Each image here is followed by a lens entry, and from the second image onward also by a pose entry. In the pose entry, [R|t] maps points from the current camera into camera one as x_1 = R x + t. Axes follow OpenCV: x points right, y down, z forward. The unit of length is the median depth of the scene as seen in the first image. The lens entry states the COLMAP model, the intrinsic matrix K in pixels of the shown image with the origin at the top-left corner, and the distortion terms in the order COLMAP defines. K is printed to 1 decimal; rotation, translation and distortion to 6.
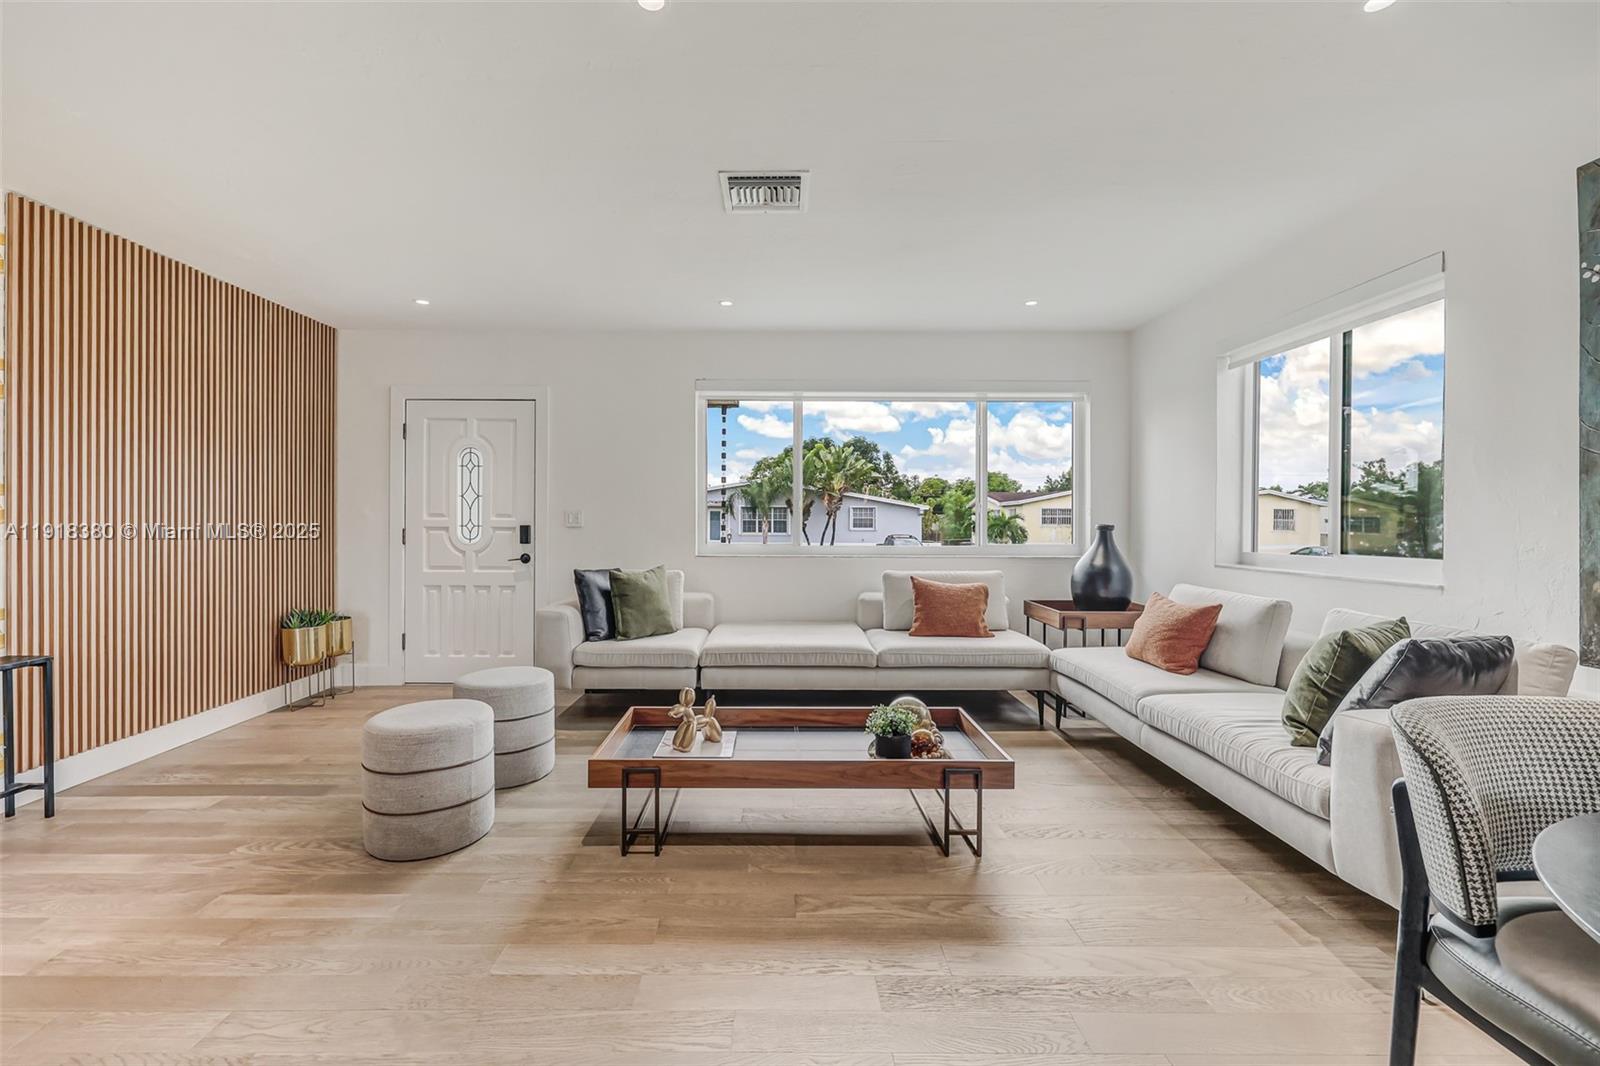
lens RADIAL K [[678.0, 0, 783.4], [0, 678.0, 525.8], [0, 0, 1]] dist [-0.001034, 0.000317]
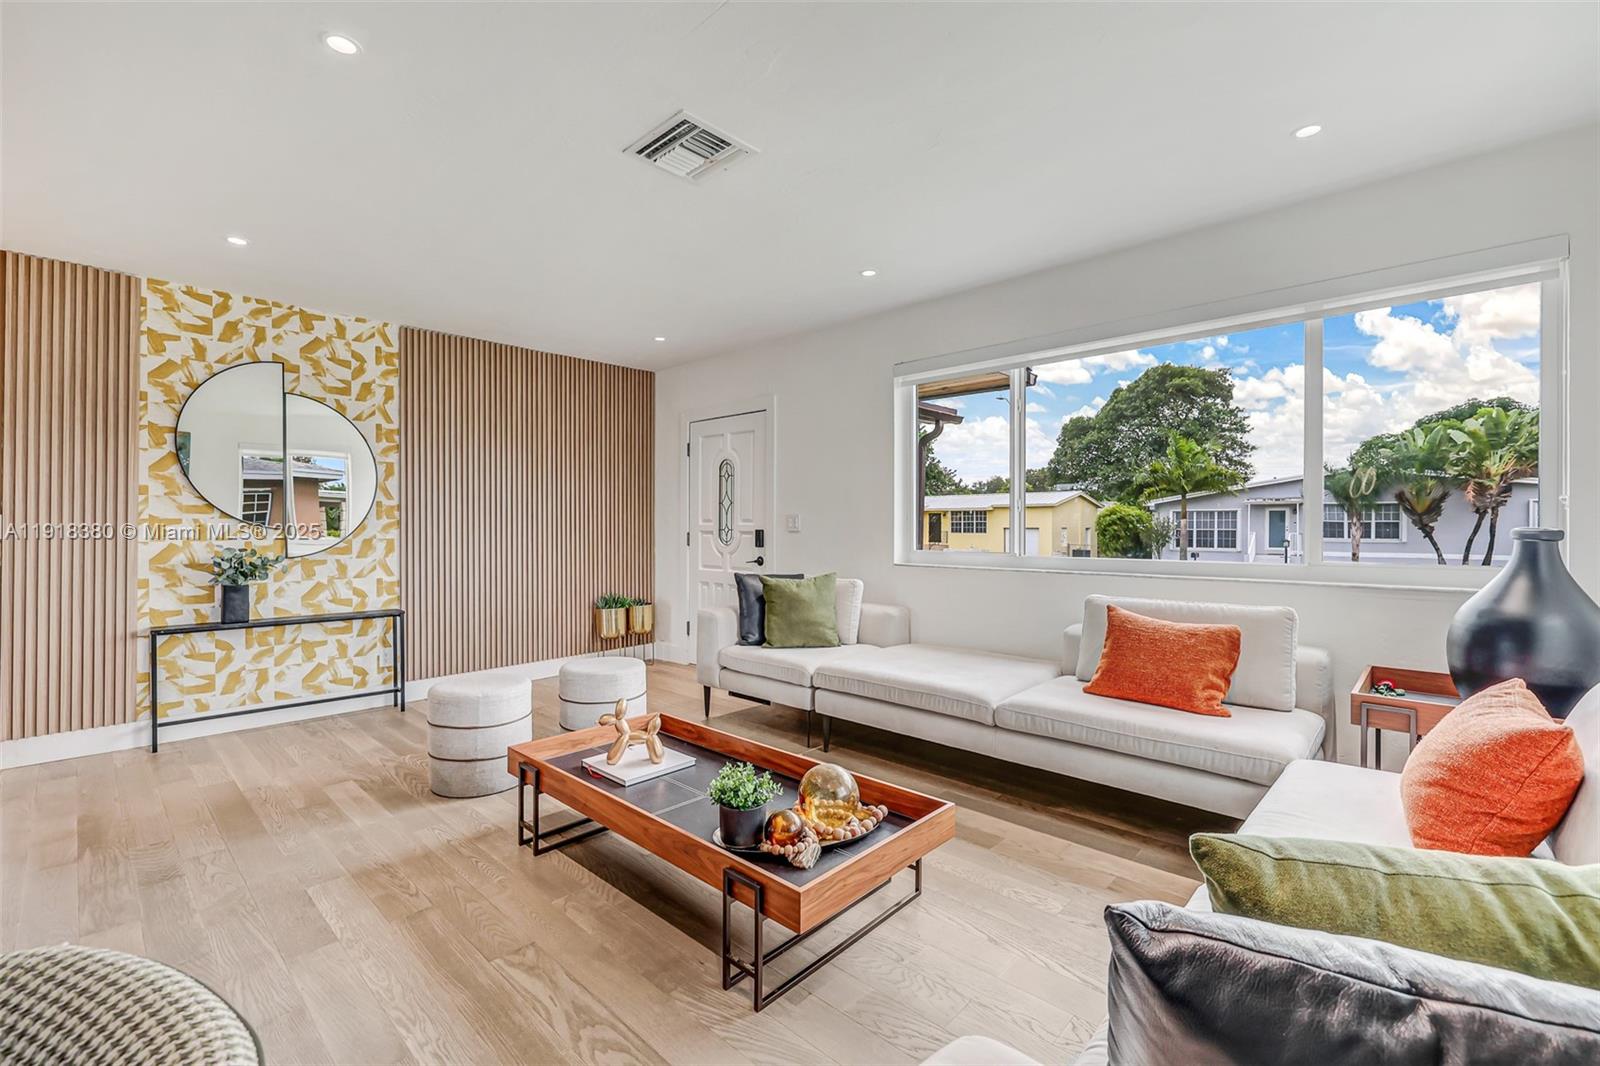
lens RADIAL K [[689.4, 0, 784.8], [0, 689.4, 531.5], [0, 0, 1]] dist [-0.002125, 0.000107]
pose [[0.718233, 0.002123, -0.695799, 0.433945], [0.000014, 0.999995, 0.003065, -0.000922], [0.695802, -0.002211, 0.718230, 0.282617]]
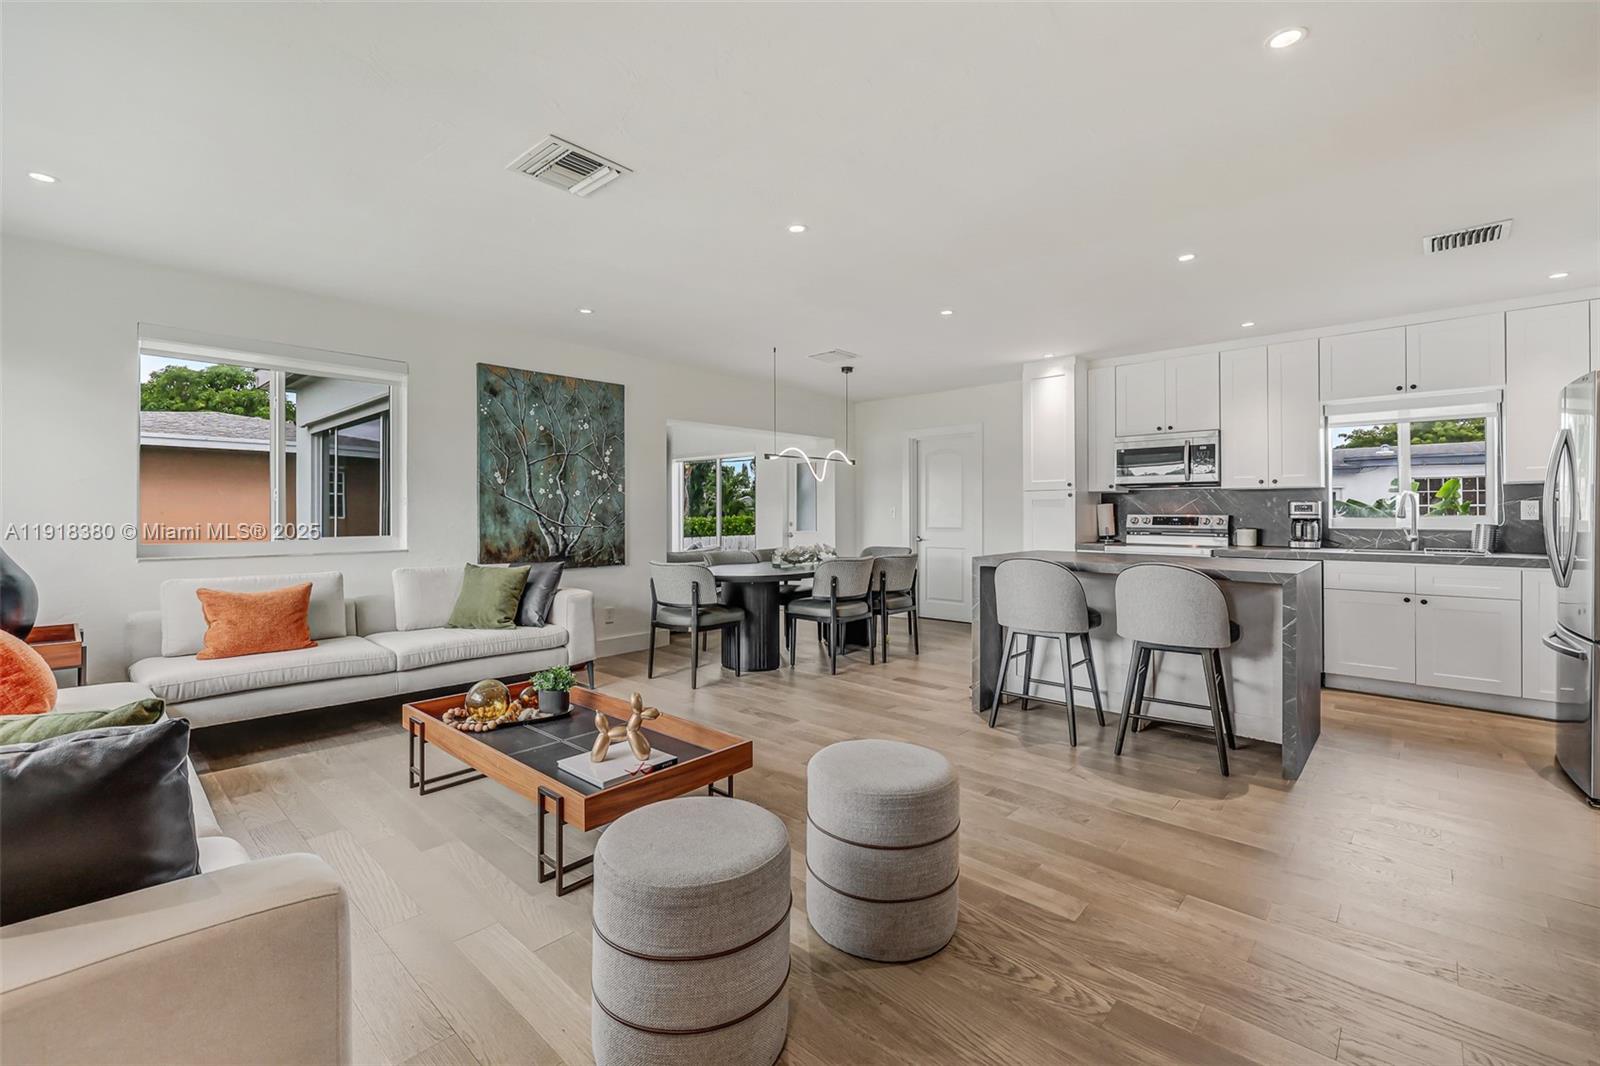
lens RADIAL K [[683.5, 0, 782.8], [0, 683.5, 511.2], [0, 0, 1]] dist [-0.000980, 0.000054]
pose [[-0.727791, 0.000909, 0.685798, -0.576809], [0.001701, 0.999998, 0.000480, -0.007527], [-0.685797, 0.001516, -0.727791, 0.951291]]
